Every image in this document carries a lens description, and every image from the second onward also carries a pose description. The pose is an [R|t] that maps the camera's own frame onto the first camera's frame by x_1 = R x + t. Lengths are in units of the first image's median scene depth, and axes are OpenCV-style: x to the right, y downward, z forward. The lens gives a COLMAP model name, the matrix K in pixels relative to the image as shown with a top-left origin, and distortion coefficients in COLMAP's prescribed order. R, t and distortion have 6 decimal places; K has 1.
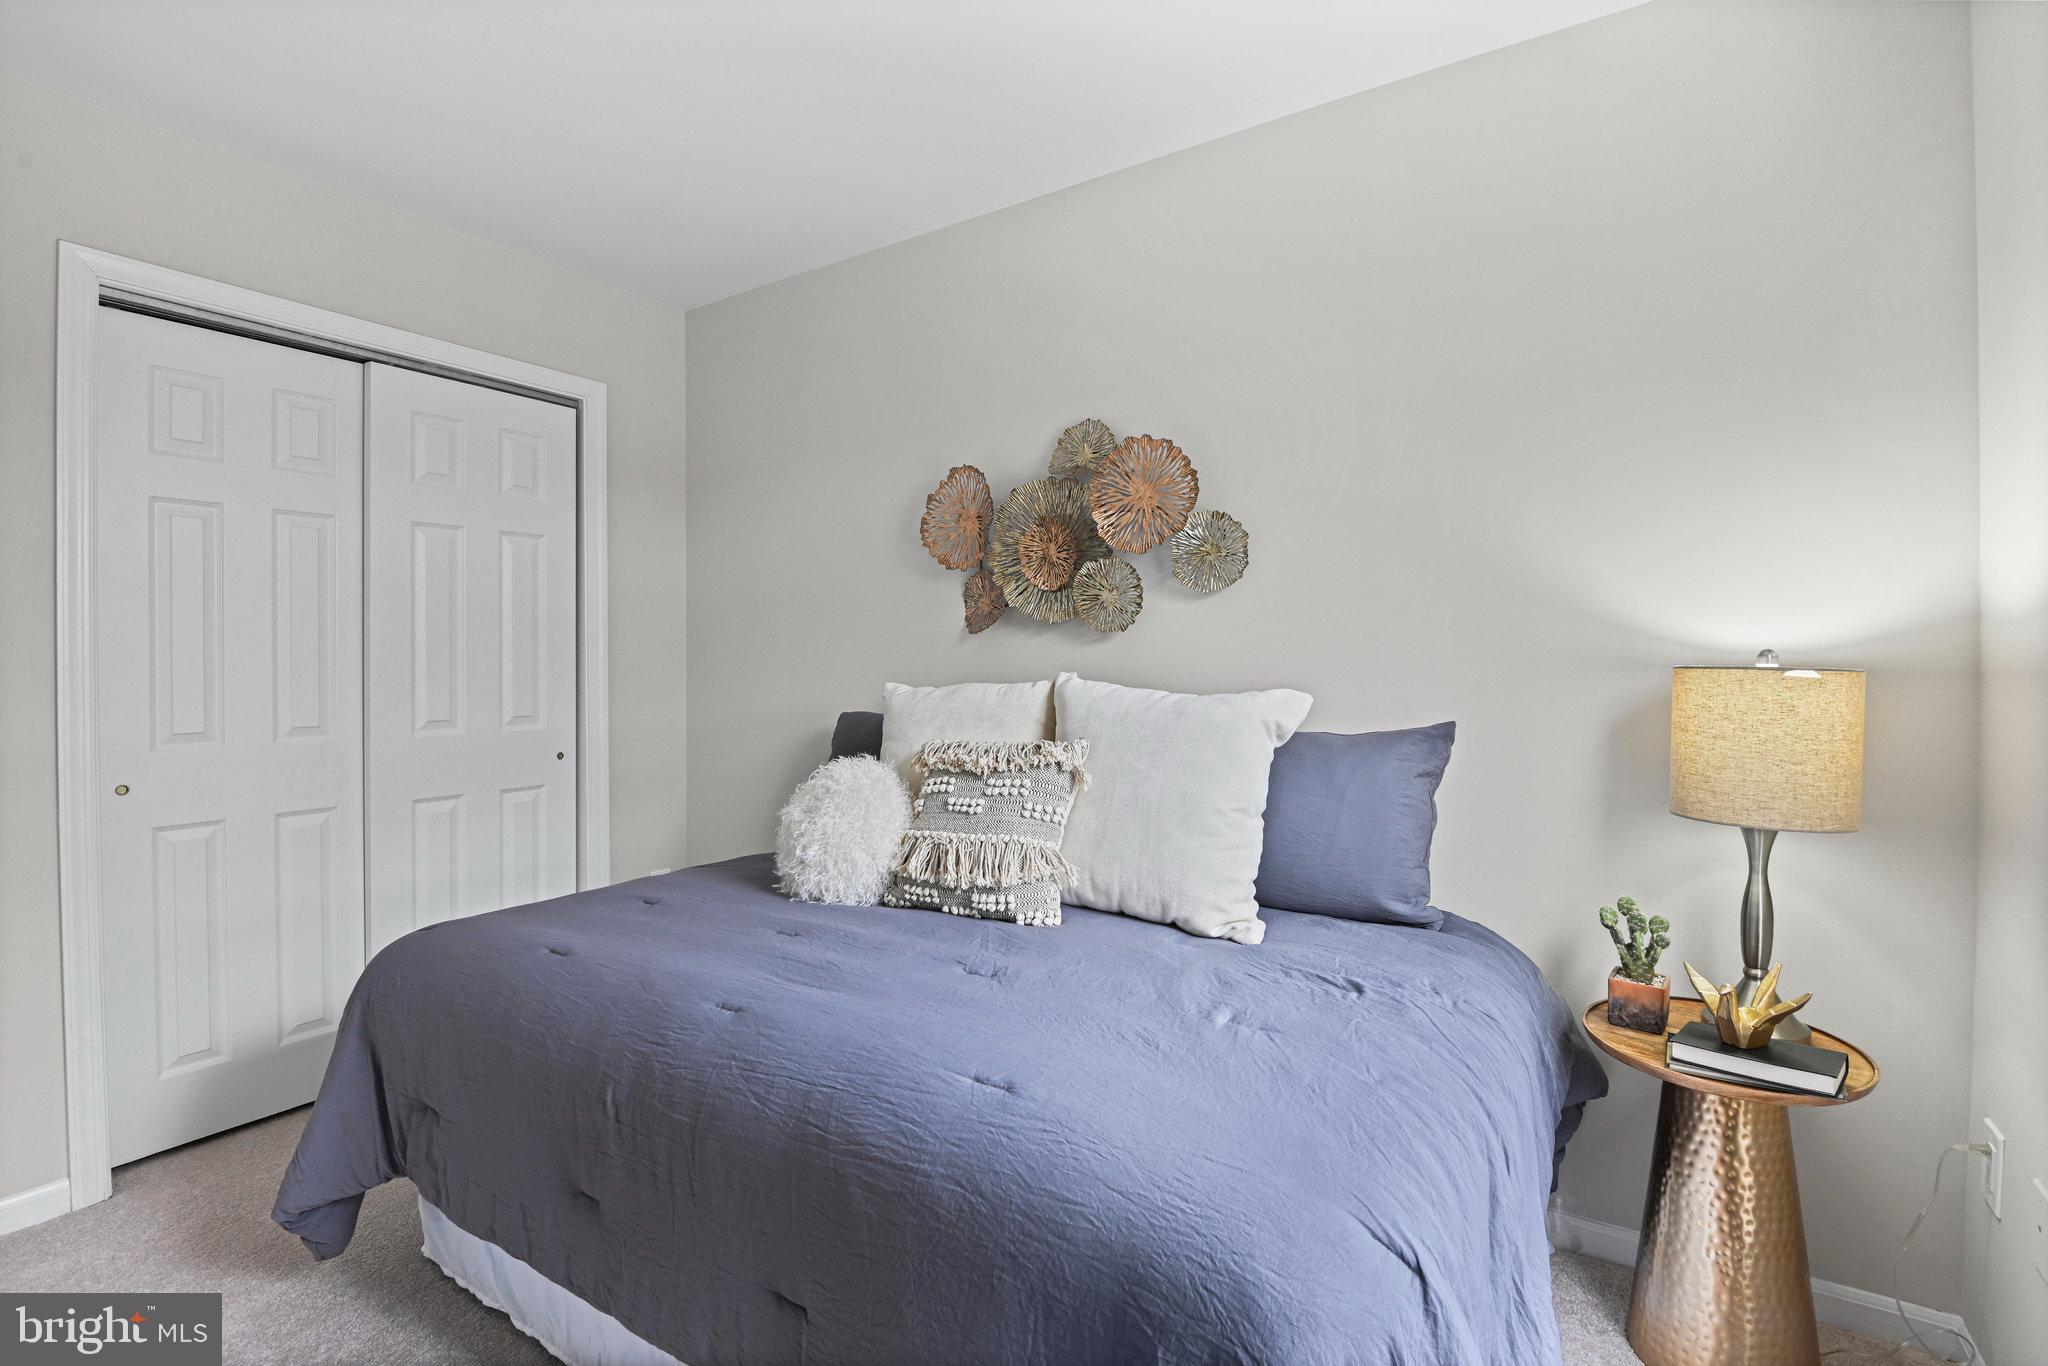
lens RADIAL K [[938.7, 0, 1024.0], [0, 938.7, 683.0], [0, 0, 1]] dist [-0.001606, -0.000596]
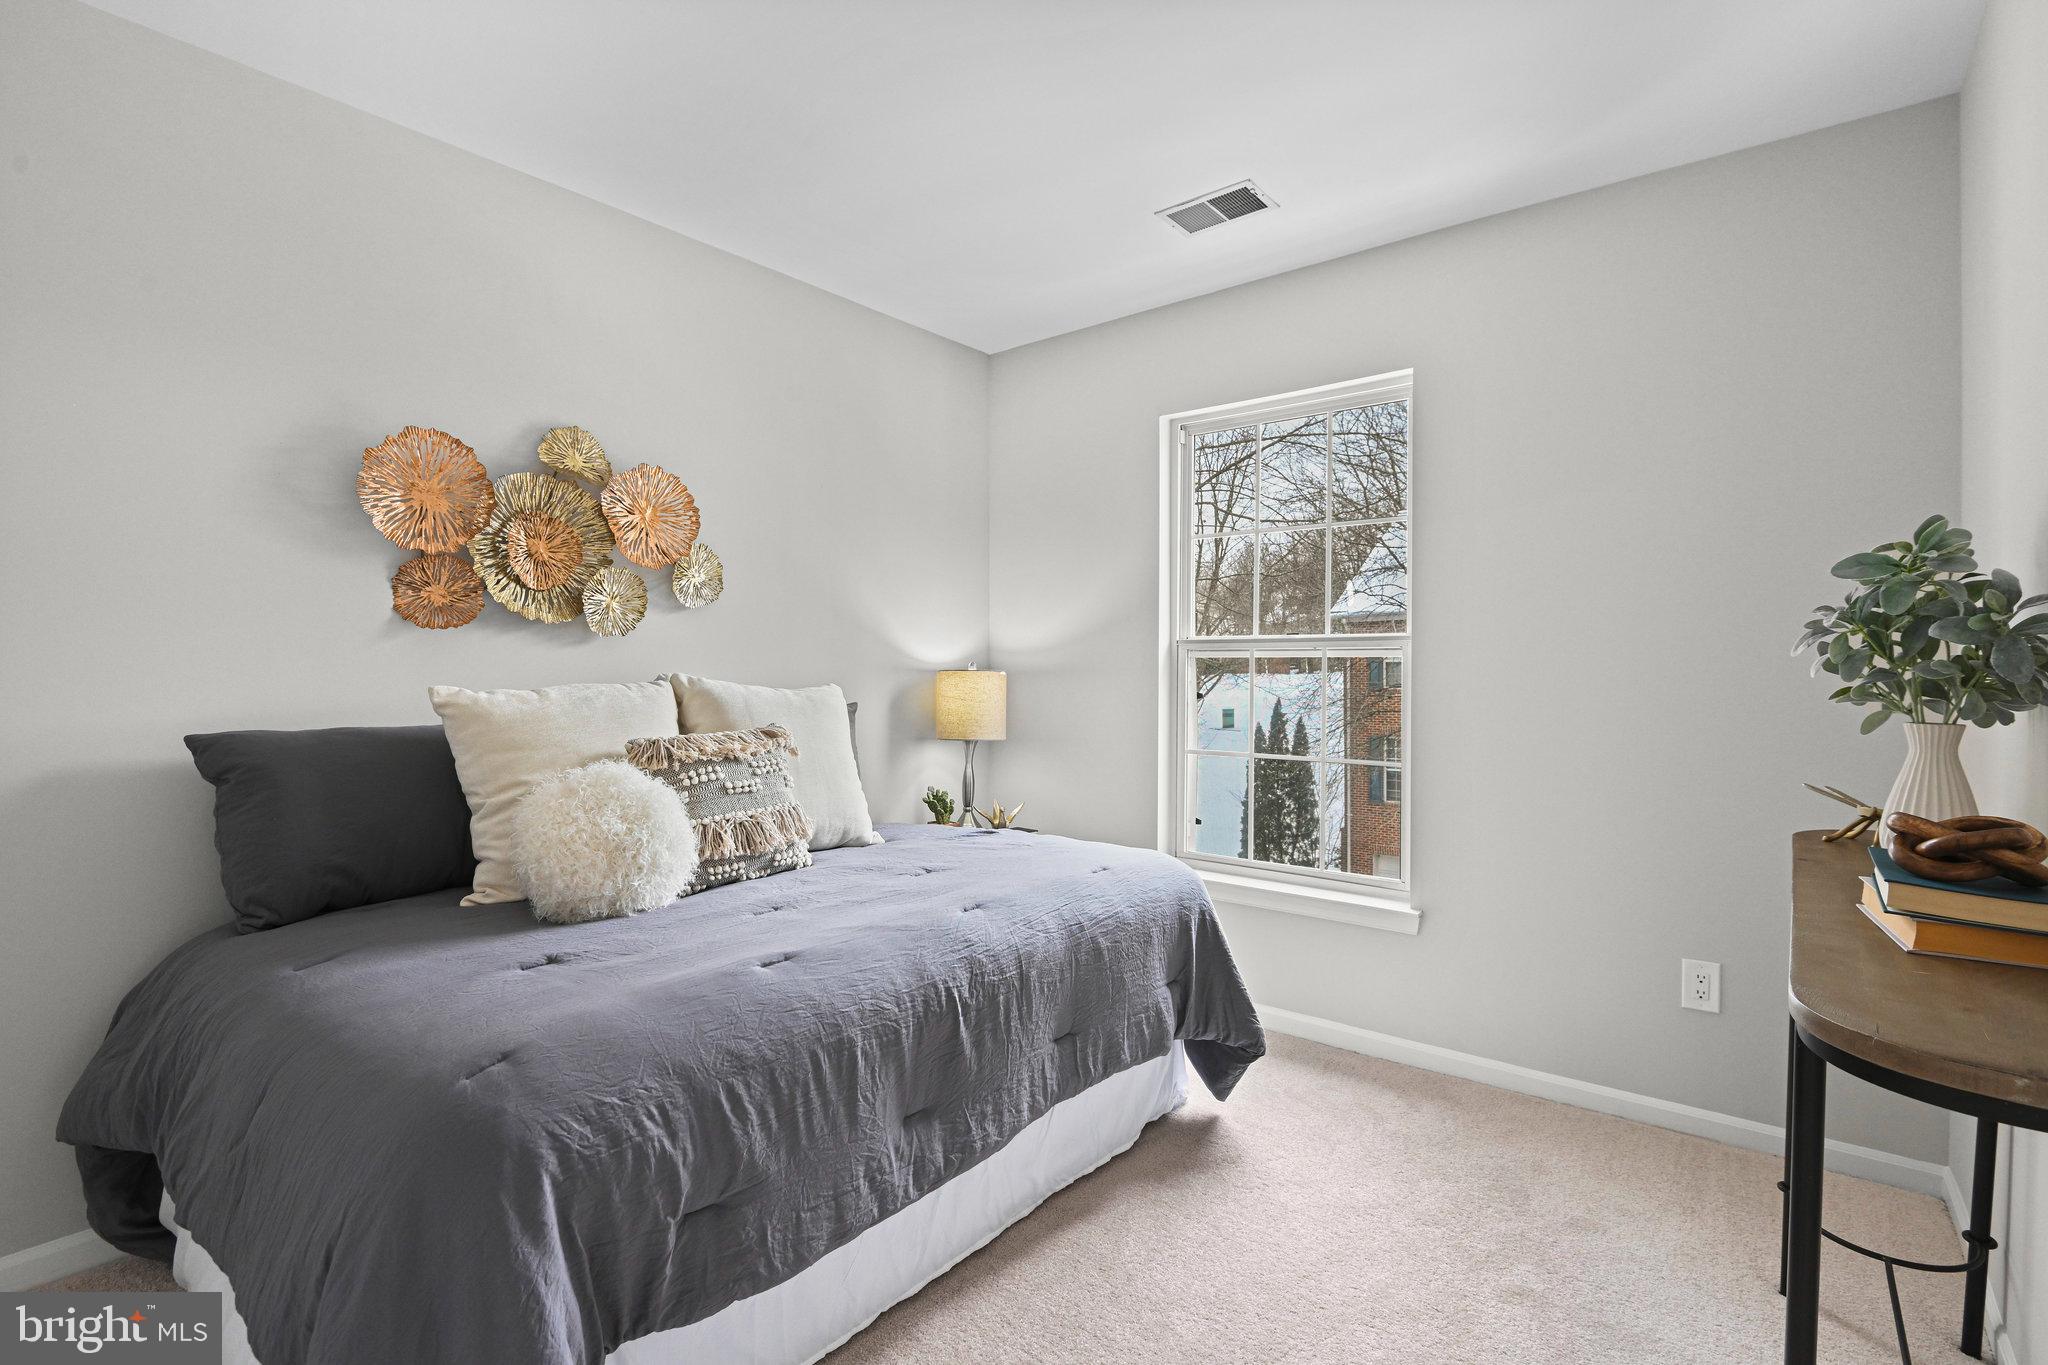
lens RADIAL K [[938.7, 0, 1024.0], [0, 938.7, 682.5], [0, 0, 1]] dist [-0.001606, -0.000596]
pose [[0.104189, -0.007647, 0.994528, -0.950186], [0.019099, 0.999801, 0.005686, 0.002011], [-0.994374, 0.018402, 0.104315, 0.430228]]
